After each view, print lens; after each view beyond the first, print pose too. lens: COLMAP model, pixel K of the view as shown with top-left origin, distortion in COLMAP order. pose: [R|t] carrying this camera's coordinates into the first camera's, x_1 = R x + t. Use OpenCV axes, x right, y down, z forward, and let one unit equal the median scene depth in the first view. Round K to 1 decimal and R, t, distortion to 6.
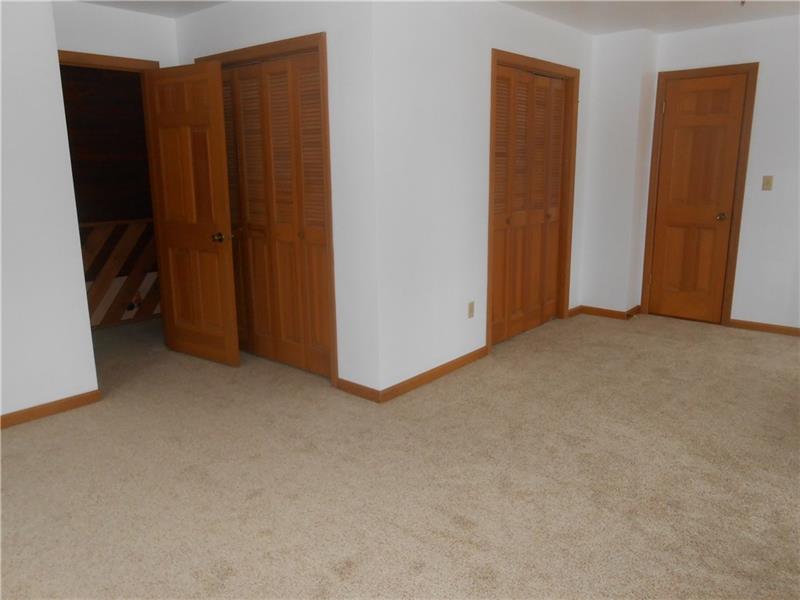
lens RADIAL K [[623.1, 0, 398.1], [0, 623.1, 297.7], [0, 0, 1]] dist [-0.042405, 0.063031]
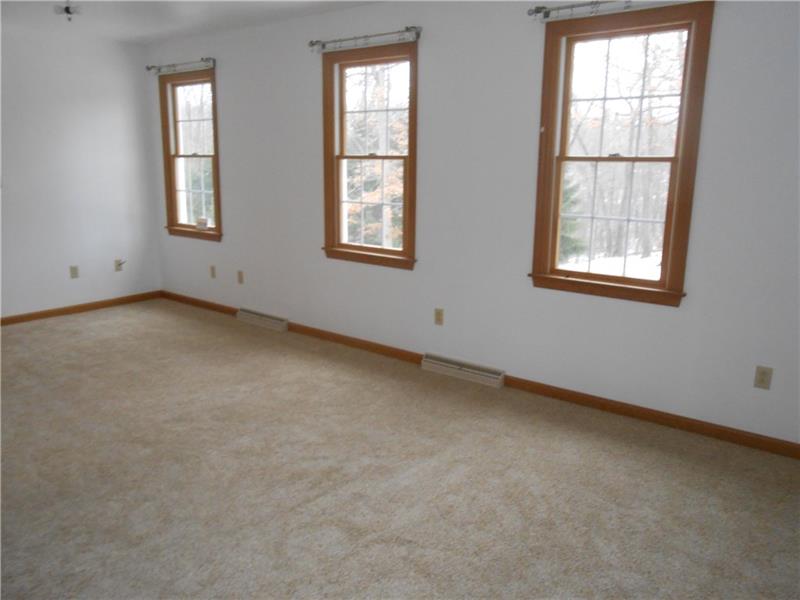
lens RADIAL K [[623.1, 0, 398.1], [0, 623.1, 297.7], [0, 0, 1]] dist [-0.042405, 0.063031]
pose [[-0.030068, -0.207062, 0.977866, -0.775590], [0.208115, 0.955571, 0.208740, -0.125518], [-0.977642, 0.209785, 0.014360, 0.593624]]
